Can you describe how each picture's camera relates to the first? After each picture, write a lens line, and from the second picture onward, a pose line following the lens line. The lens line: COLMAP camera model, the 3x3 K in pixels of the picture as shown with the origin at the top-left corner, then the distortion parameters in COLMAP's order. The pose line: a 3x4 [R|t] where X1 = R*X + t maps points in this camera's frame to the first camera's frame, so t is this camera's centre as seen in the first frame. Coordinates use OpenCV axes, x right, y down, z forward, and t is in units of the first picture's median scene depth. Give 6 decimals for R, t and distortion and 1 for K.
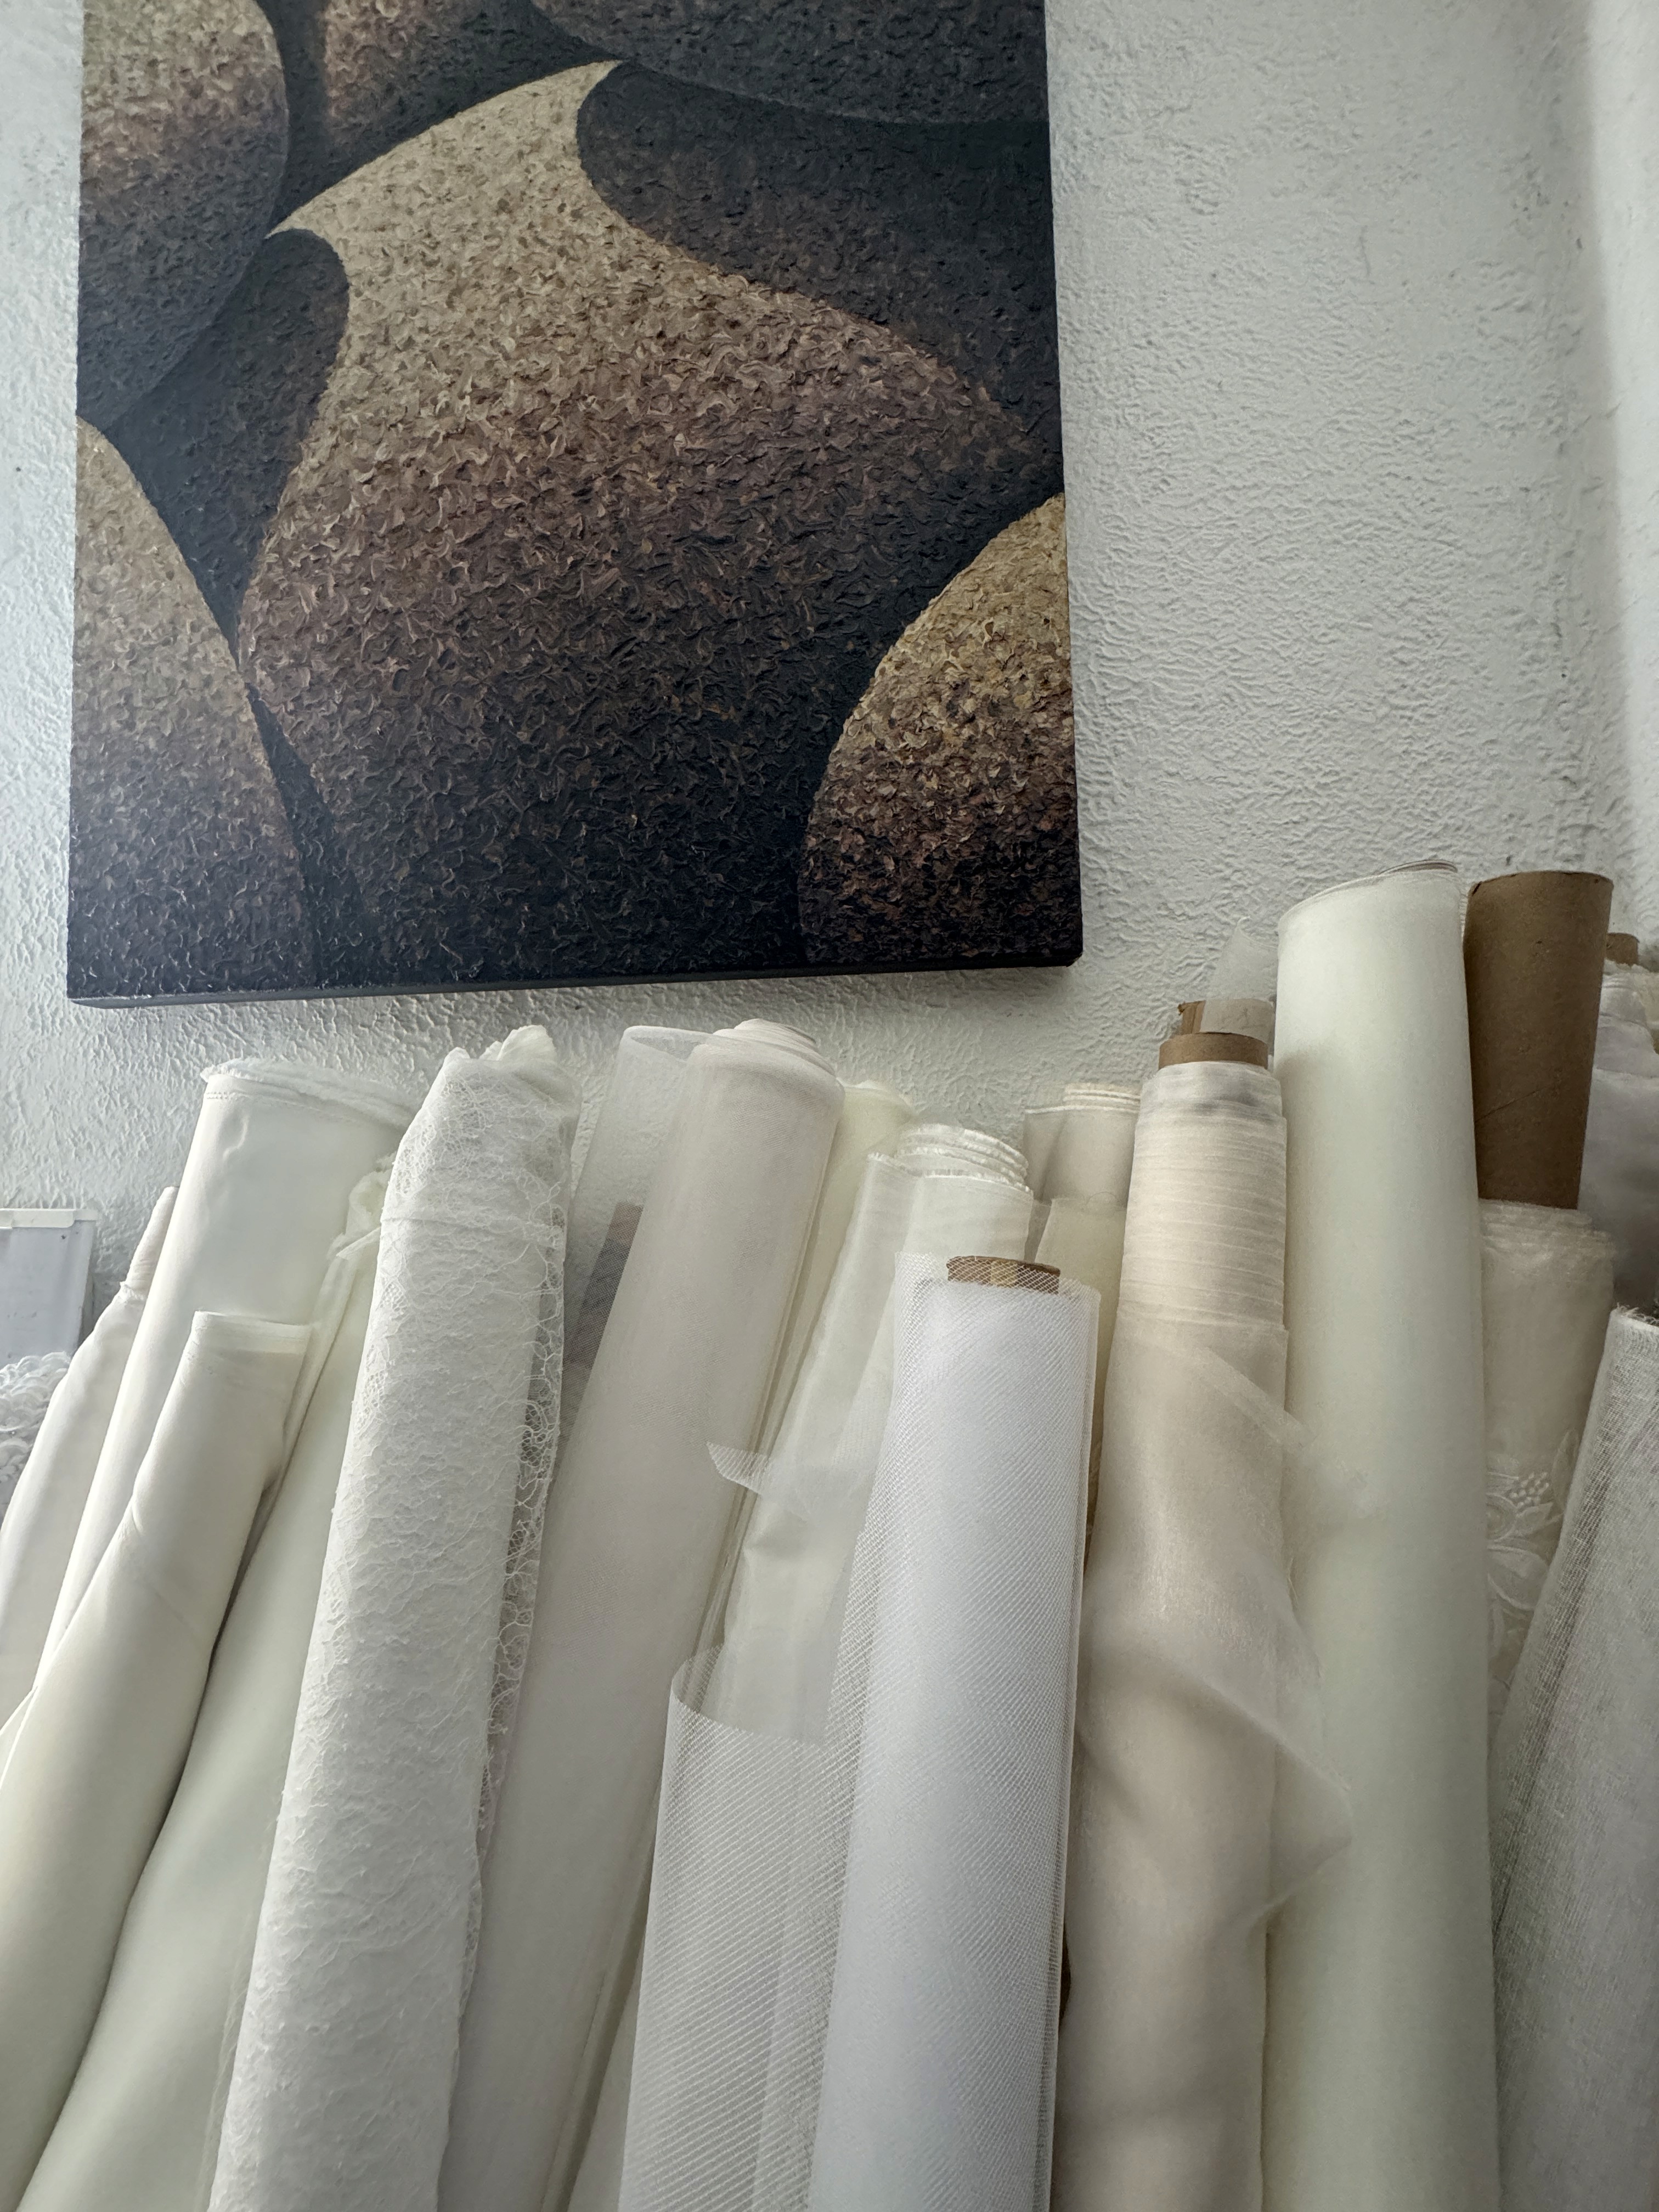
lens RADIAL K [[884.9, 0, 823.2], [0, 884.9, 1099.6], [0, 0, 1]] dist [-0.002083, 0.002693]
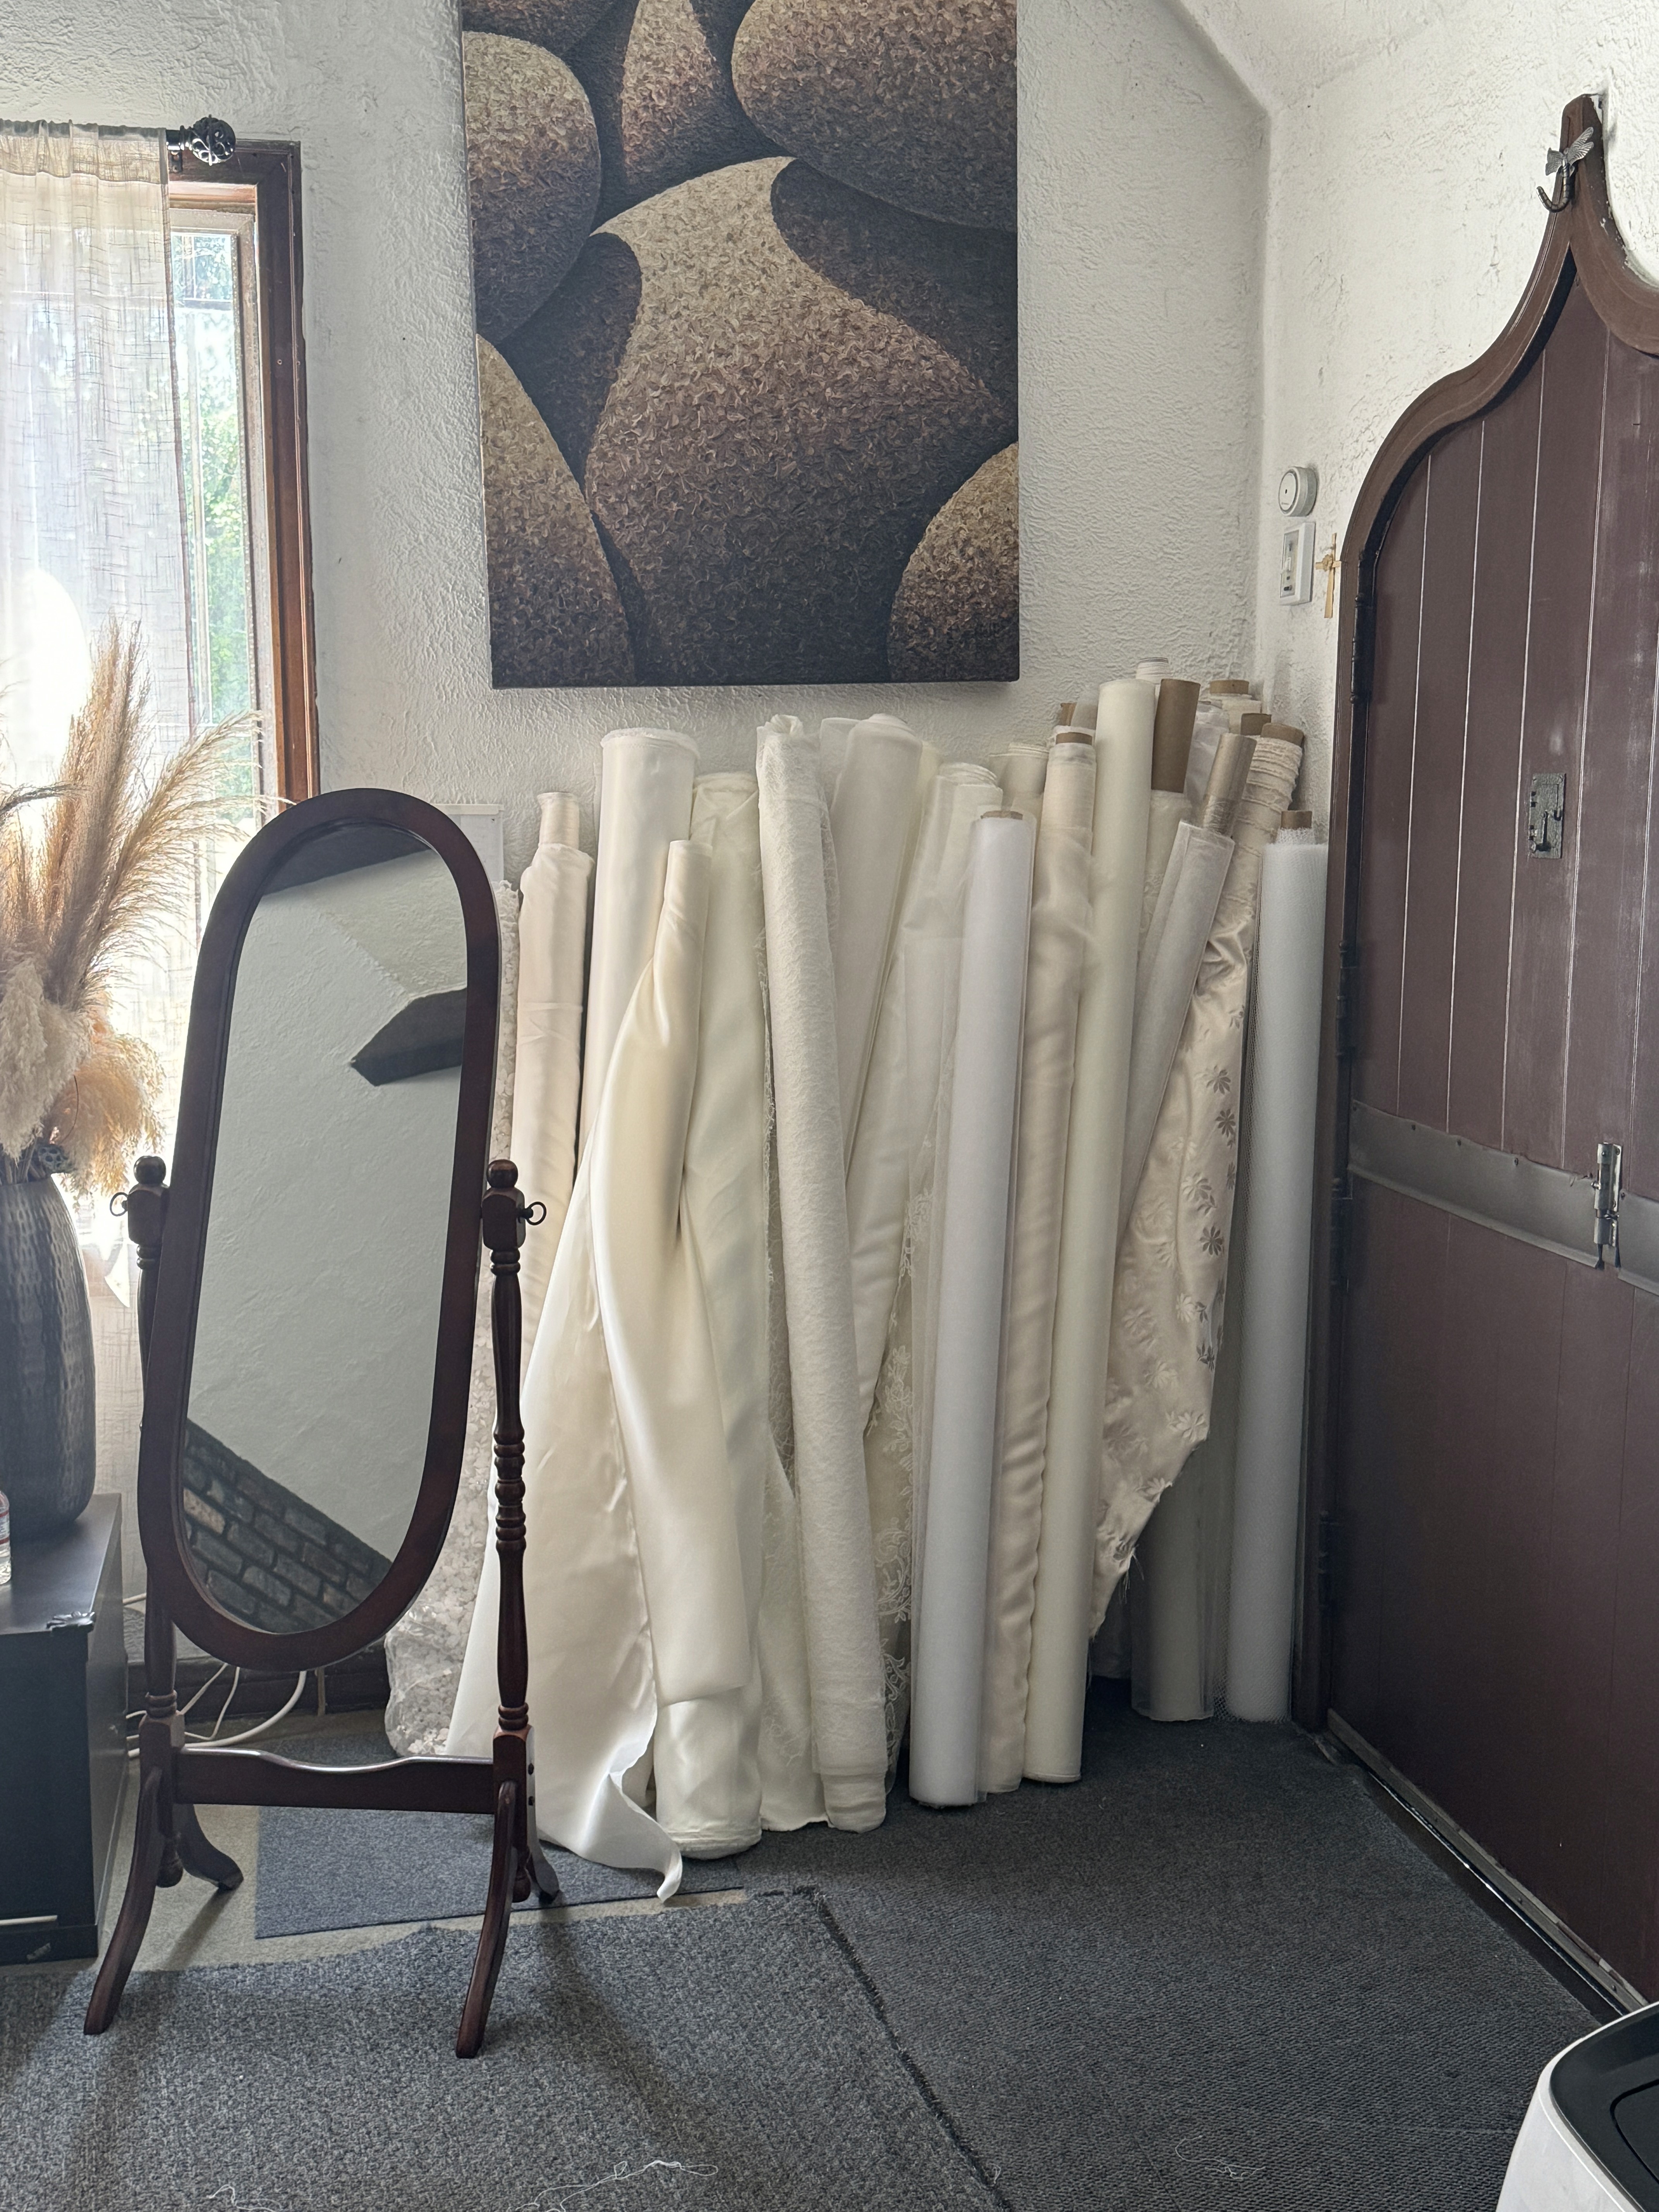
lens RADIAL K [[2436.5, 0, 828.9], [0, 2436.5, 1110.5], [0, 0, 1]] dist [0.092635, 0.000000]
pose [[0.951412, -0.034525, 0.305979, -1.787437], [-0.020754, 0.984245, 0.175588, -0.155498], [-0.307220, -0.173406, 0.935706, -4.097215]]
